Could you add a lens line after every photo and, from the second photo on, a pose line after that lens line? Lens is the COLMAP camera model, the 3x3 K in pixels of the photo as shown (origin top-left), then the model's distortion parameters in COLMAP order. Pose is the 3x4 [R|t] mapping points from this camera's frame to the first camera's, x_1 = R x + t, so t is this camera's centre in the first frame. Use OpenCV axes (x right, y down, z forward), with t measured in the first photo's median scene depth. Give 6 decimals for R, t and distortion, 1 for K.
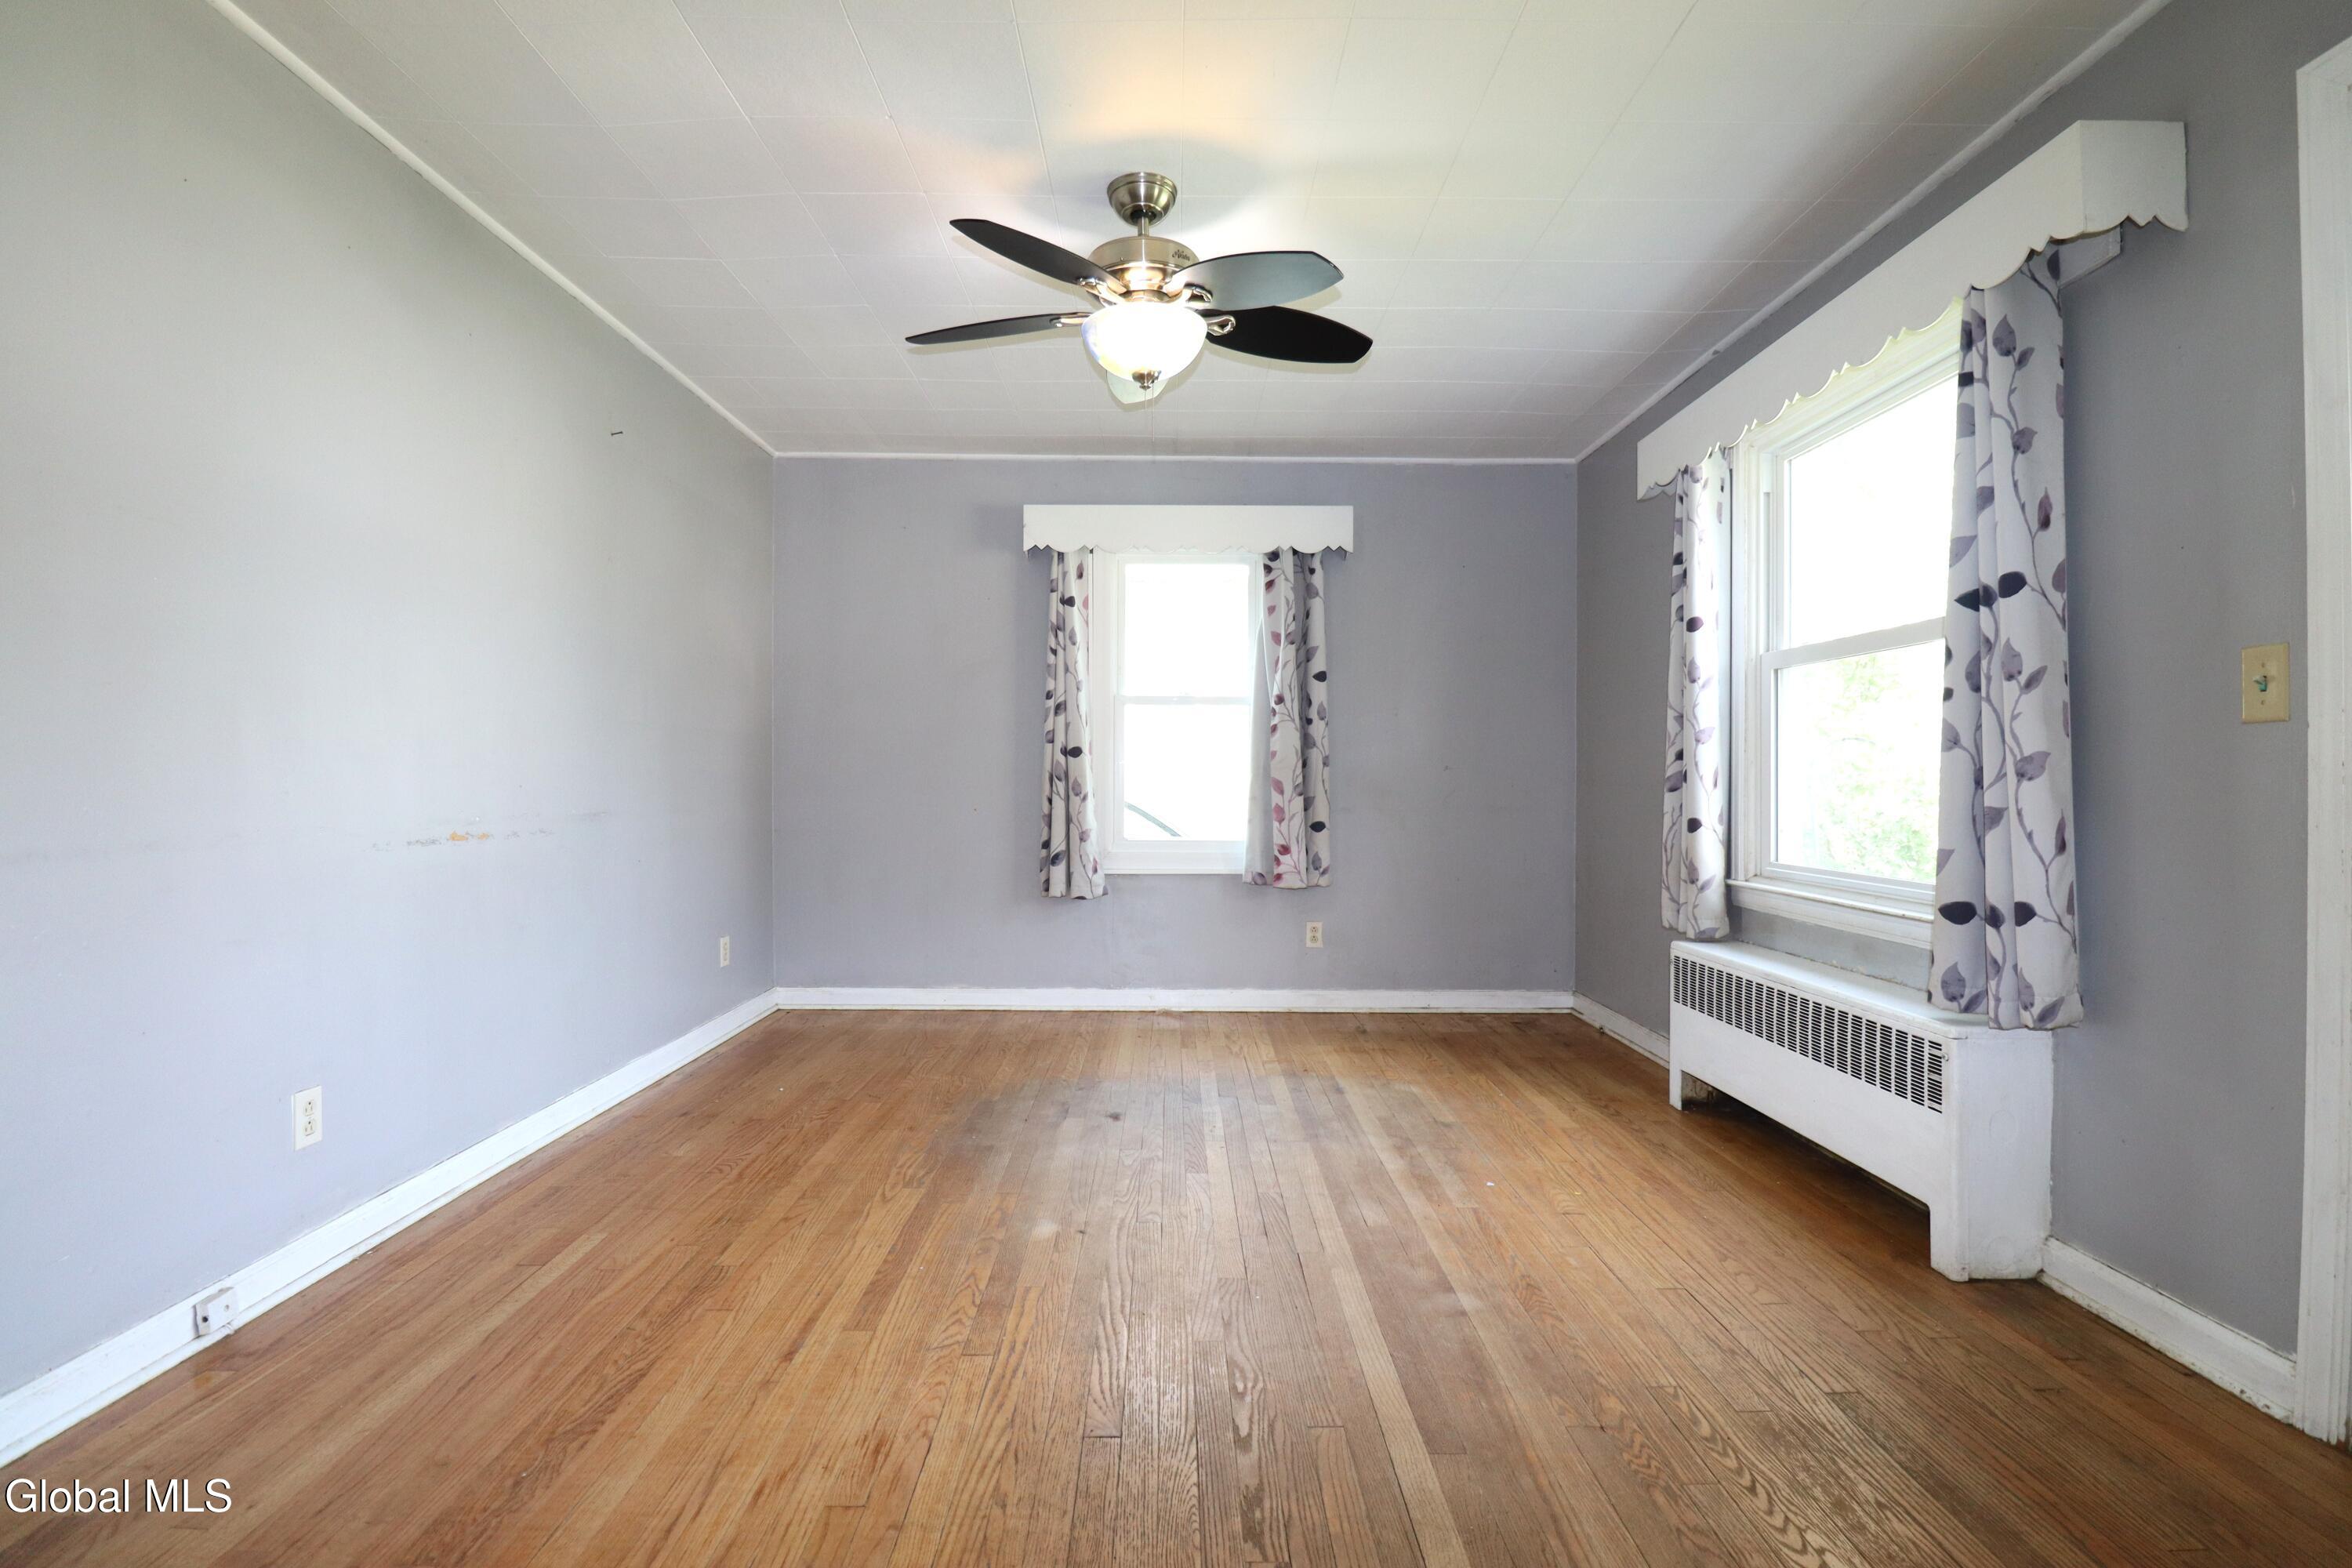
lens RADIAL K [[1072.3, 0, 1173.3], [0, 1072.3, 779.5], [0, 0, 1]] dist [0.001034, -0.014341]
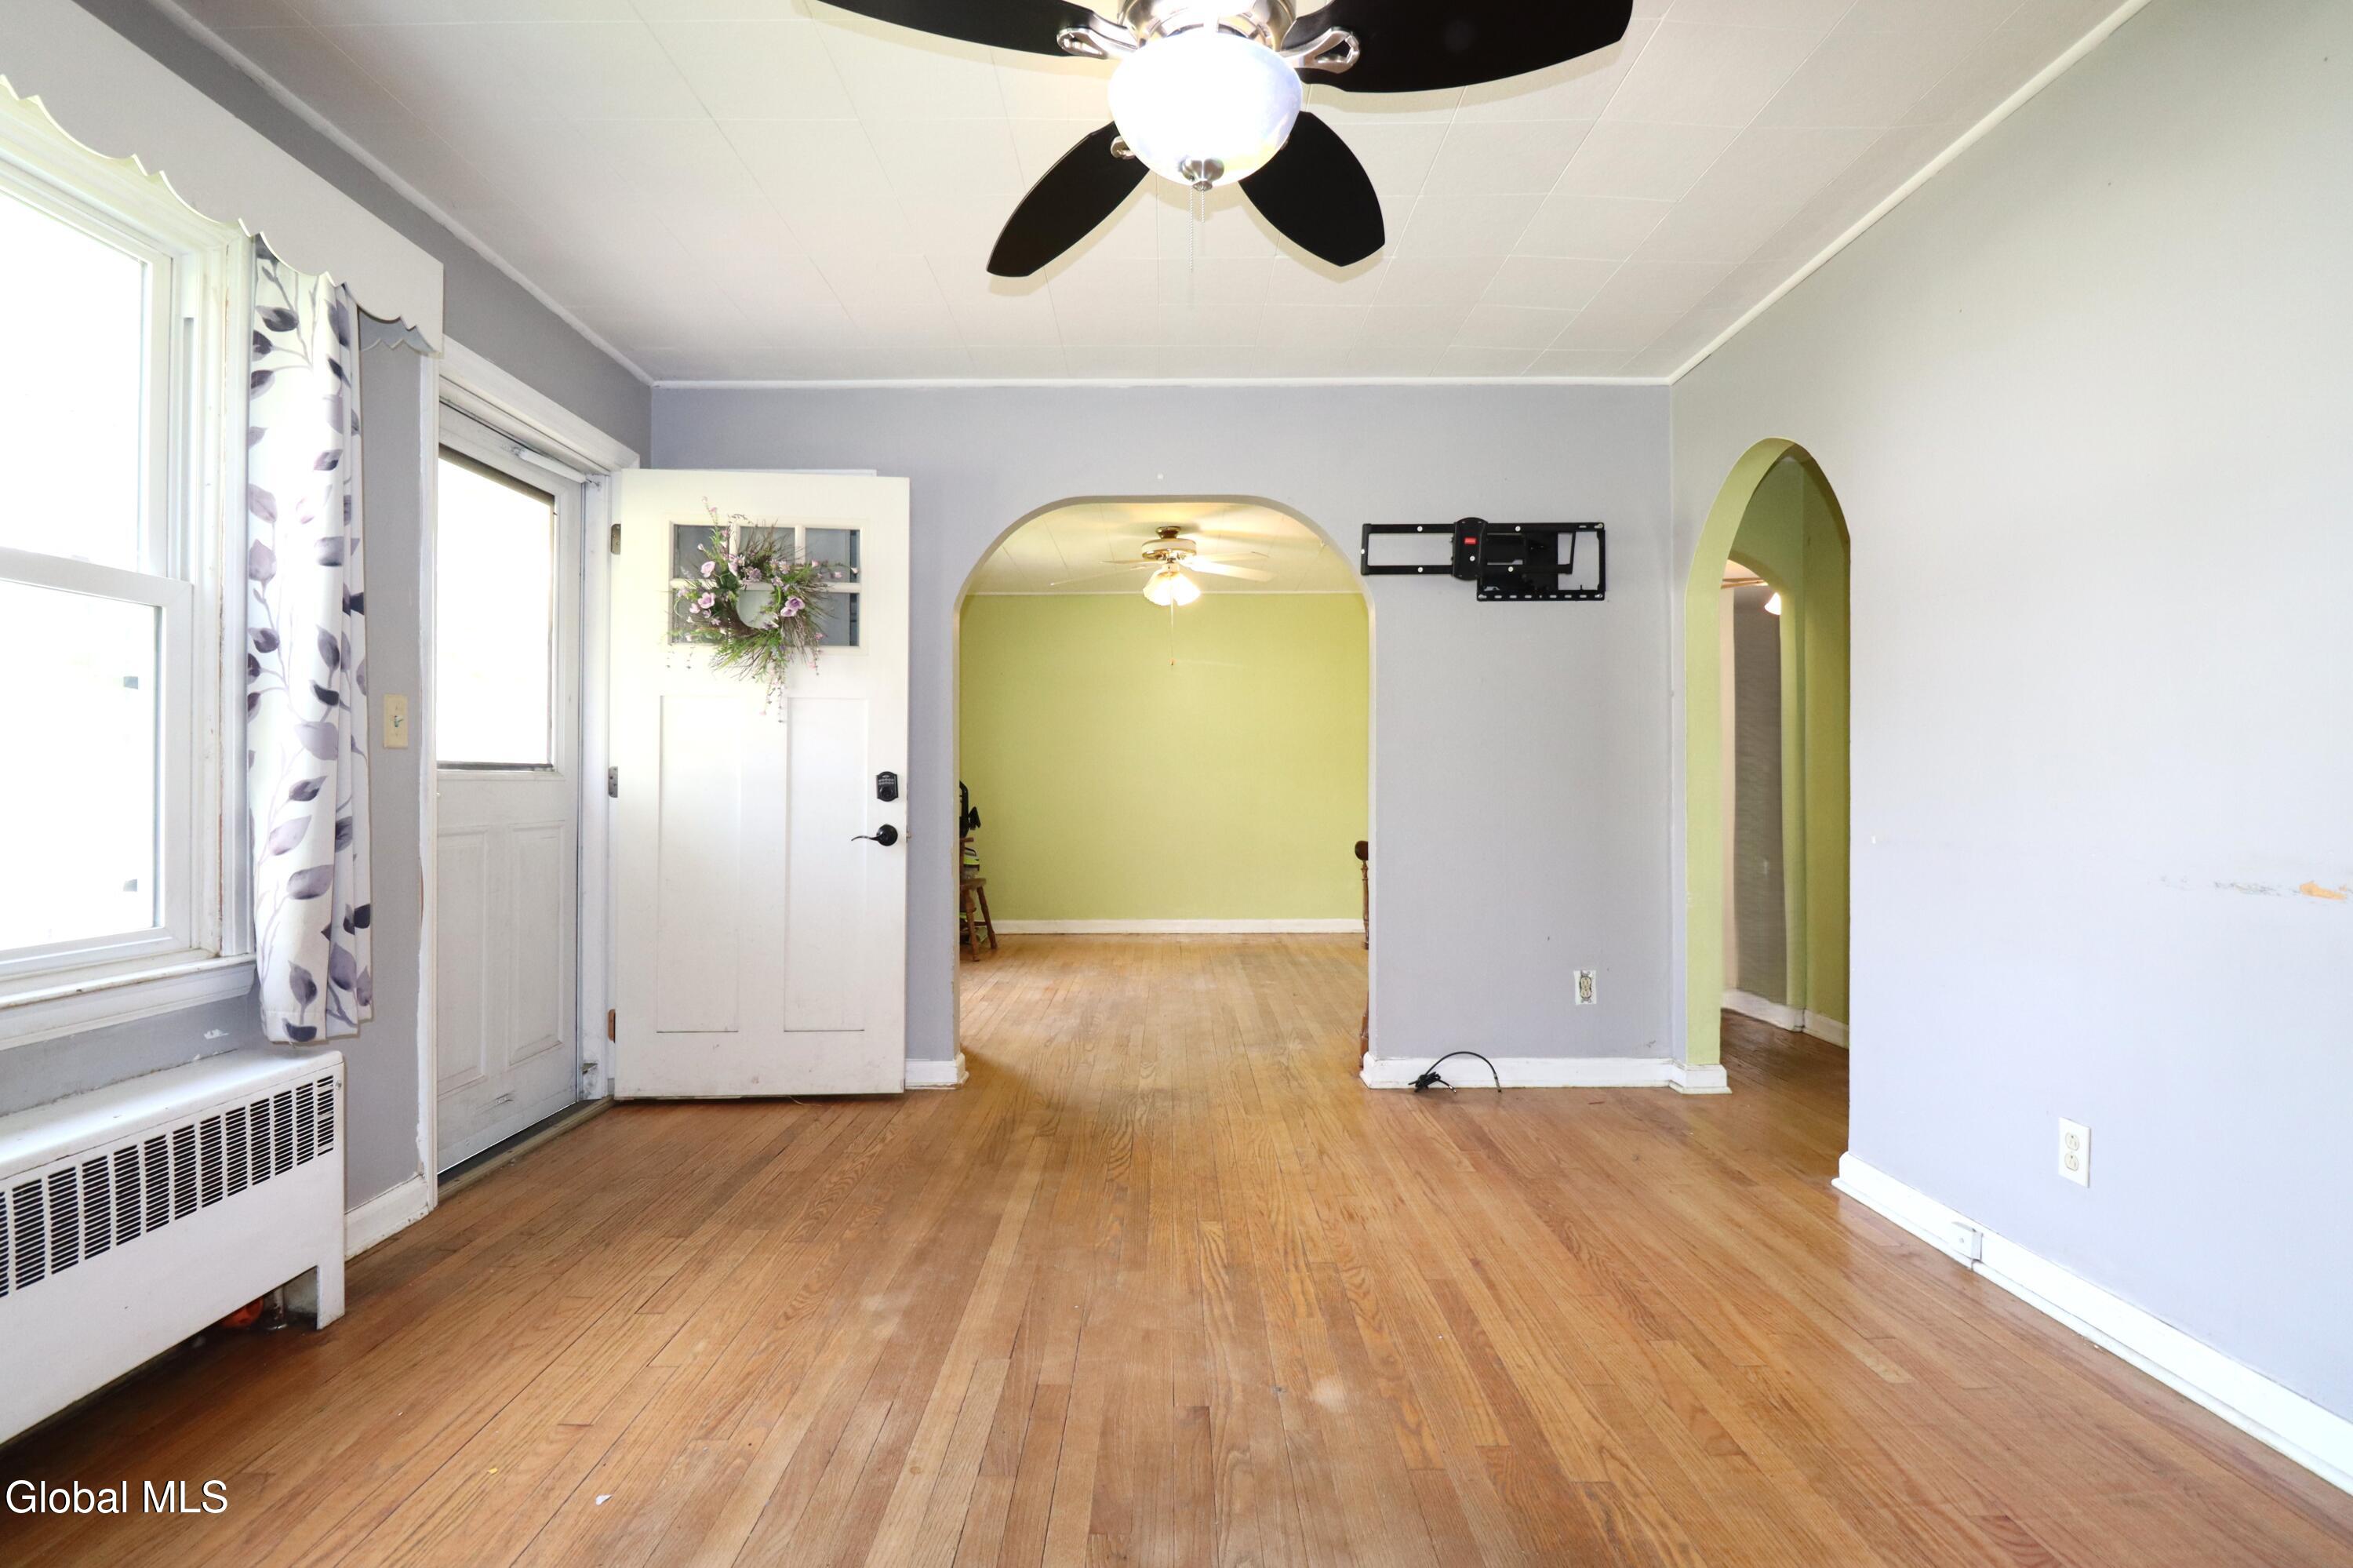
lens RADIAL K [[1072.8, 0, 1173.8], [0, 1072.8, 779.5], [0, 0, 1]] dist [0.001034, -0.014341]
pose [[-0.999994, -0.003247, 0.001339, -0.011135], [-0.003255, 0.999976, -0.006123, -0.005451], [-0.001319, -0.006127, -0.999980, 1.907274]]
